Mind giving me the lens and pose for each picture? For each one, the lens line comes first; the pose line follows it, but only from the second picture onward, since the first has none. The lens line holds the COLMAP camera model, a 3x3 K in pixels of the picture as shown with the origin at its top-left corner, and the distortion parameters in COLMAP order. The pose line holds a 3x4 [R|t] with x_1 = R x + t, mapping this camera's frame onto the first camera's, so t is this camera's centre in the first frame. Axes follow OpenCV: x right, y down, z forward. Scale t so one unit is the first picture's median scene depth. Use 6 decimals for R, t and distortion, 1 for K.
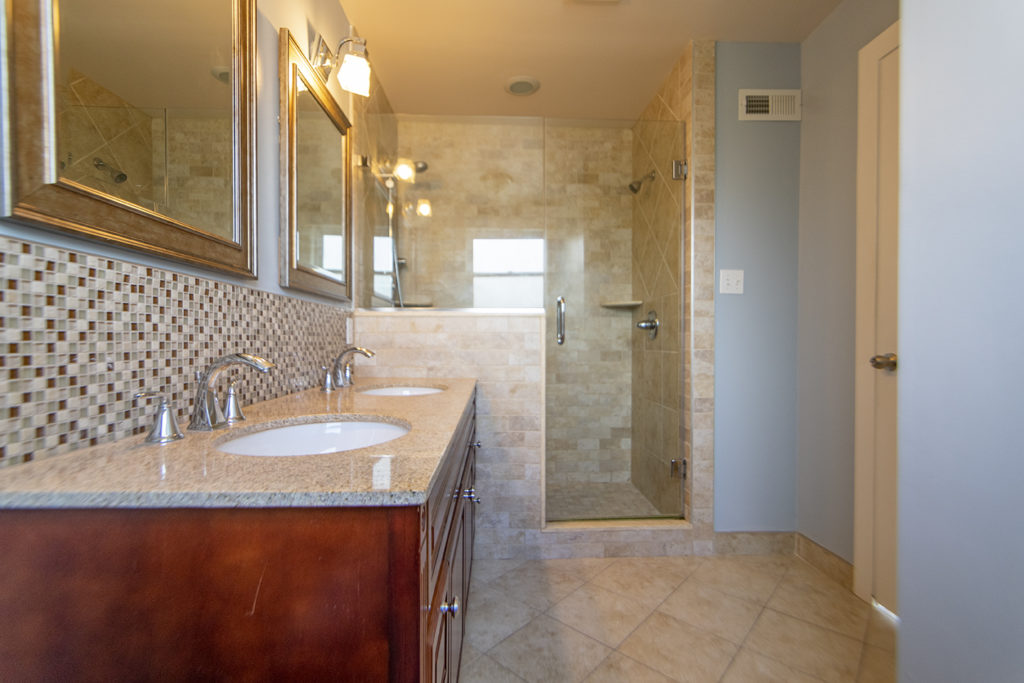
lens RADIAL K [[456.4, 0, 510.4], [0, 456.4, 332.6], [0, 0, 1]] dist [0.000729, 0.000214]
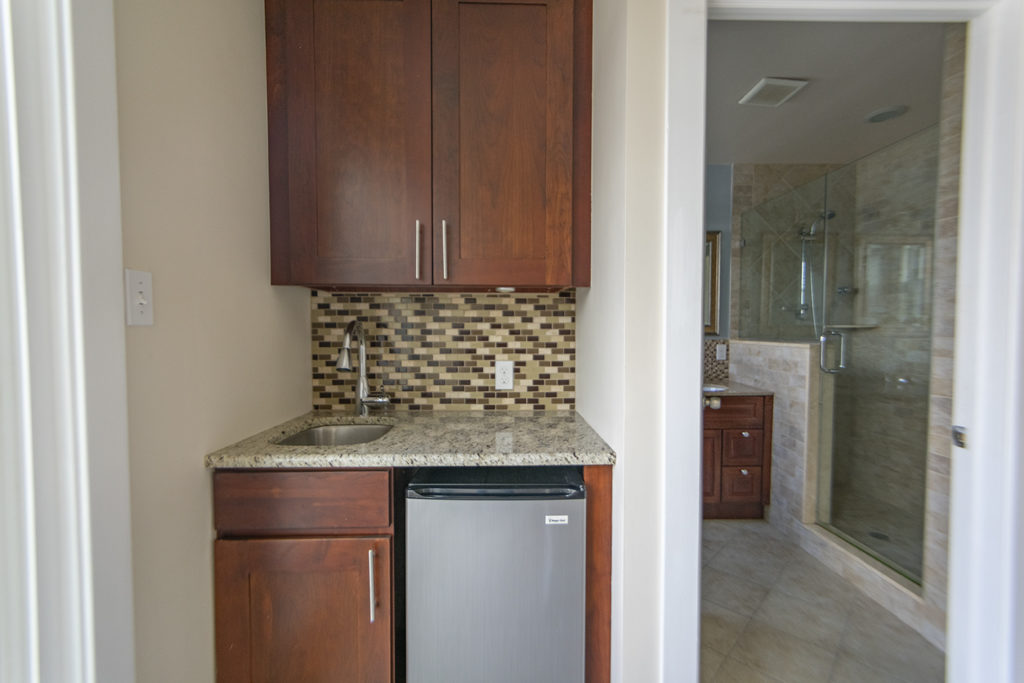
lens RADIAL K [[456.4, 0, 510.4], [0, 456.4, 332.6], [0, 0, 1]] dist [0.000729, 0.000214]
pose [[-0.020775, 0.014457, -0.999680, 1.287458], [0.005755, 0.999881, 0.014340, -0.098138], [0.999768, -0.005455, -0.020855, 0.250257]]
